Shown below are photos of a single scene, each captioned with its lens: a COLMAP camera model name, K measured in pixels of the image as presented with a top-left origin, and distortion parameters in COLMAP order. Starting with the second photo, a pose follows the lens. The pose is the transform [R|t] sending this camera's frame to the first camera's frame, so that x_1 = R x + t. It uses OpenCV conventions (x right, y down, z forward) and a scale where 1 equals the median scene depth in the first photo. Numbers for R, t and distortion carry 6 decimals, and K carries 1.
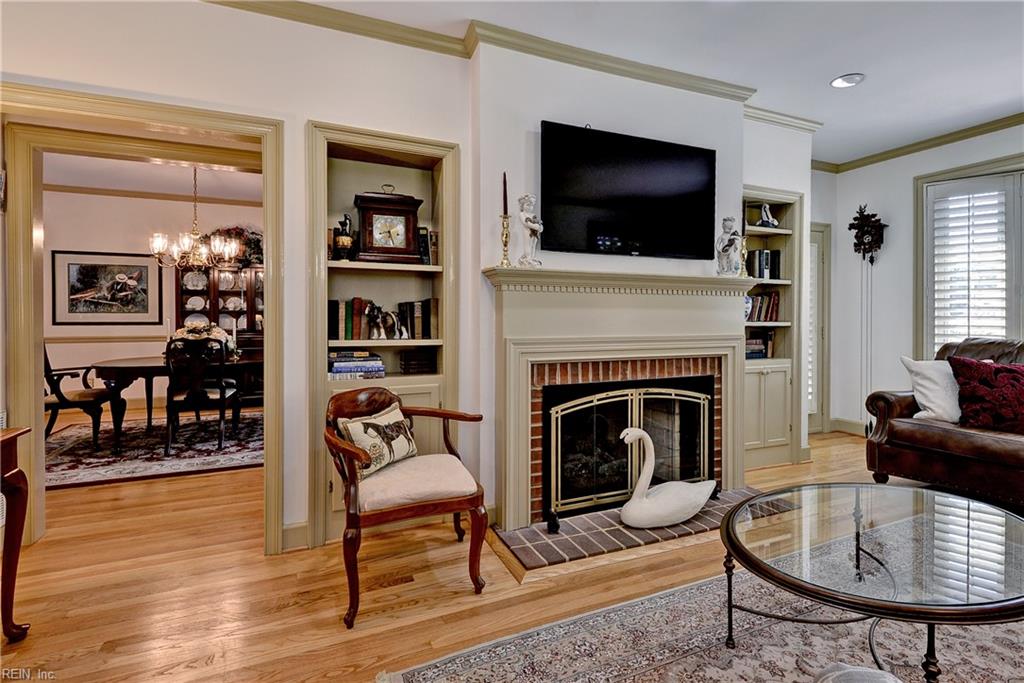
lens RADIAL K [[474.3, 0, 522.2], [0, 474.3, 319.7], [0, 0, 1]] dist [0.021365, -0.011292]
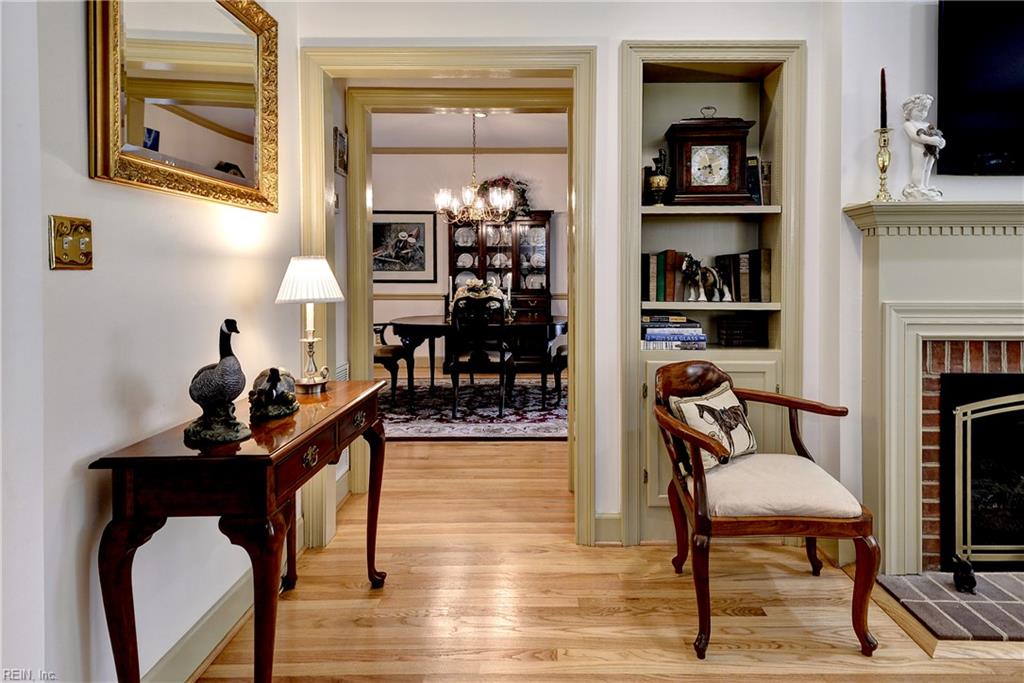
lens RADIAL K [[587.4, 0, 546.2], [0, 587.4, 282.5], [0, 0, 1]] dist [0.020942, -0.006852]
pose [[0.915045, 0.003844, -0.403333, -0.134125], [-0.001108, 0.999975, 0.007017, 0.002783], [0.403350, -0.005974, 0.915026, -0.011727]]
